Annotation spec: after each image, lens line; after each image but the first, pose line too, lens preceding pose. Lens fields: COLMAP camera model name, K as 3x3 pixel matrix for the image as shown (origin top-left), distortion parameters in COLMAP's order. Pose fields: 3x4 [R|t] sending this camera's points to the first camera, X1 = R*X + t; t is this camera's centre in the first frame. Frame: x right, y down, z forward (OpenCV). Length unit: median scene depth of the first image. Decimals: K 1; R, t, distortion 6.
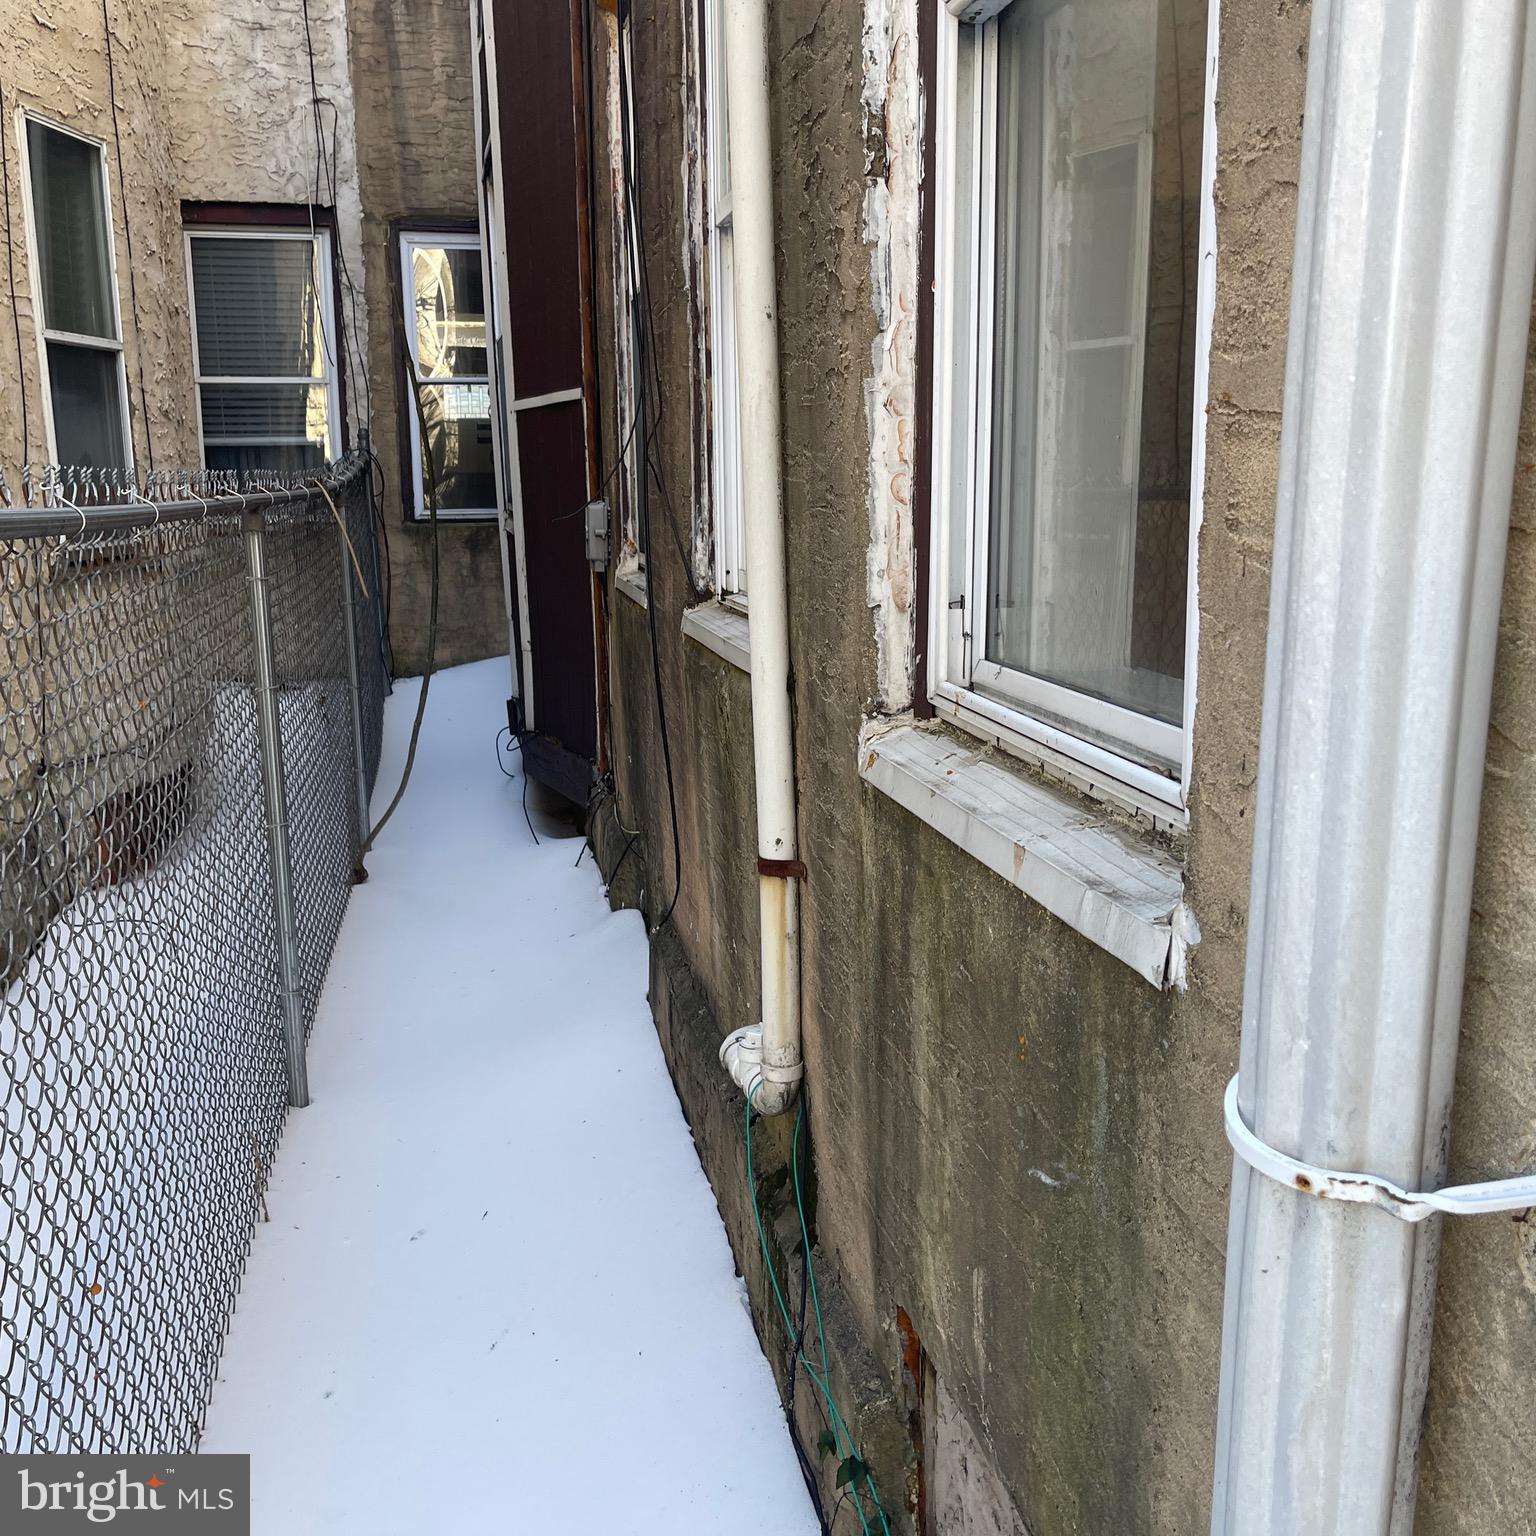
lens RADIAL K [[1390.8, 0, 771.2], [0, 1390.8, 766.3], [0, 0, 1]] dist [-0.001183, 0.000000]
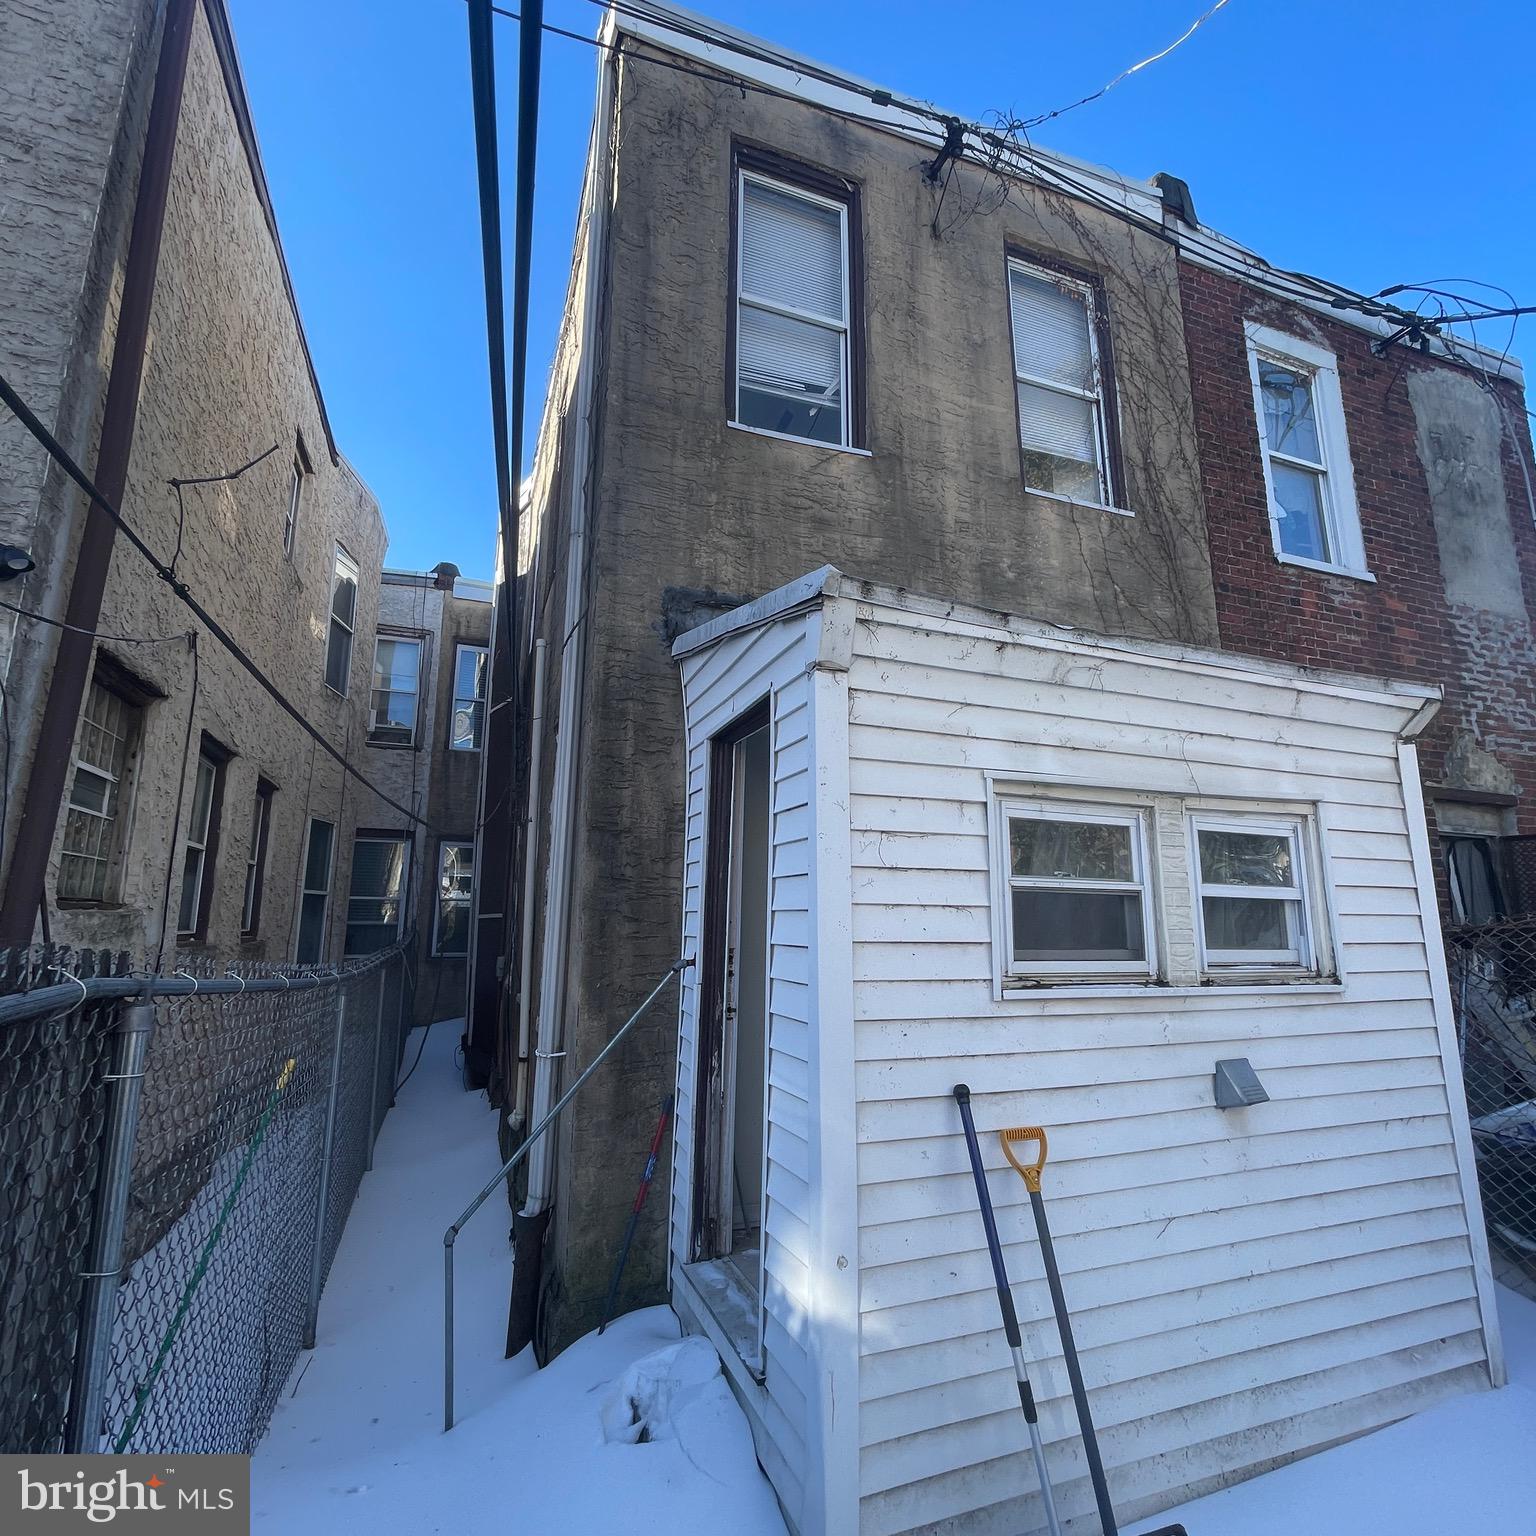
lens RADIAL K [[824.2, 0, 767.9], [0, 824.2, 764.7], [0, 0, 1]] dist [-0.009017, 0.004168]
pose [[0.989437, 0.041407, 0.138926, 0.108968], [0.014424, 0.925464, -0.378560, 0.061738], [-0.144246, 0.376565, 0.915091, -0.514312]]
